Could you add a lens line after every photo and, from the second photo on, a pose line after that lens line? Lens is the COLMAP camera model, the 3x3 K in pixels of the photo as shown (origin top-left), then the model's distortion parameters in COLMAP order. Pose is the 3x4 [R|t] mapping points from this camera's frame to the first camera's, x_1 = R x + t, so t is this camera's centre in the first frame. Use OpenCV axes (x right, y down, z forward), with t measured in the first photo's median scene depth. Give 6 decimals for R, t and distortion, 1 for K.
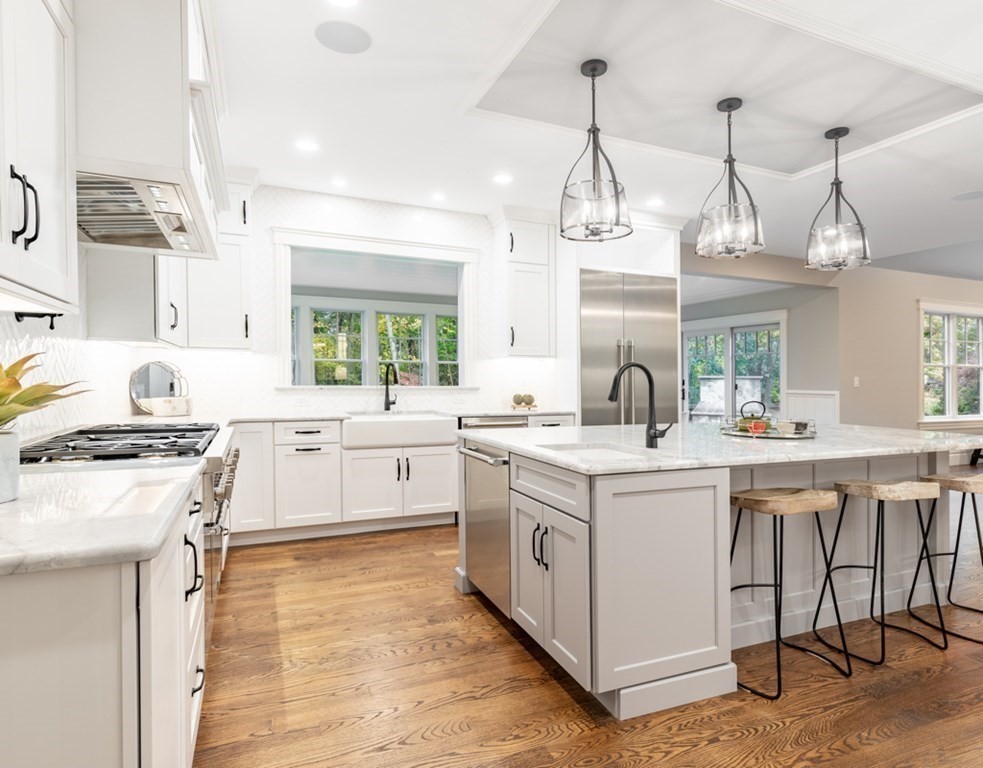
lens RADIAL K [[566.5, 0, 524.8], [0, 566.5, 384.2], [0, 0, 1]] dist [0.006766, 0.002523]
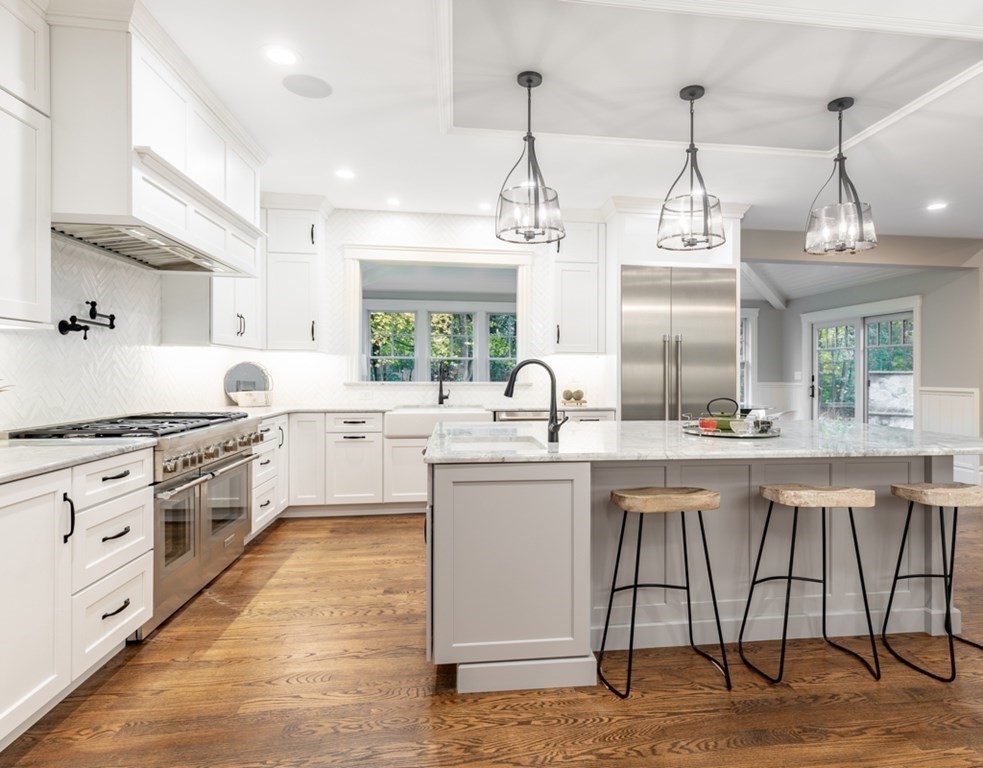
lens RADIAL K [[566.5, 0, 555.4], [0, 566.5, 374.9], [0, 0, 1]] dist [0.006766, 0.002523]
pose [[0.963549, -0.002764, -0.267516, 0.352226], [0.000220, 0.999954, -0.009539, 0.000226], [0.267530, 0.009132, 0.963506, 0.004963]]
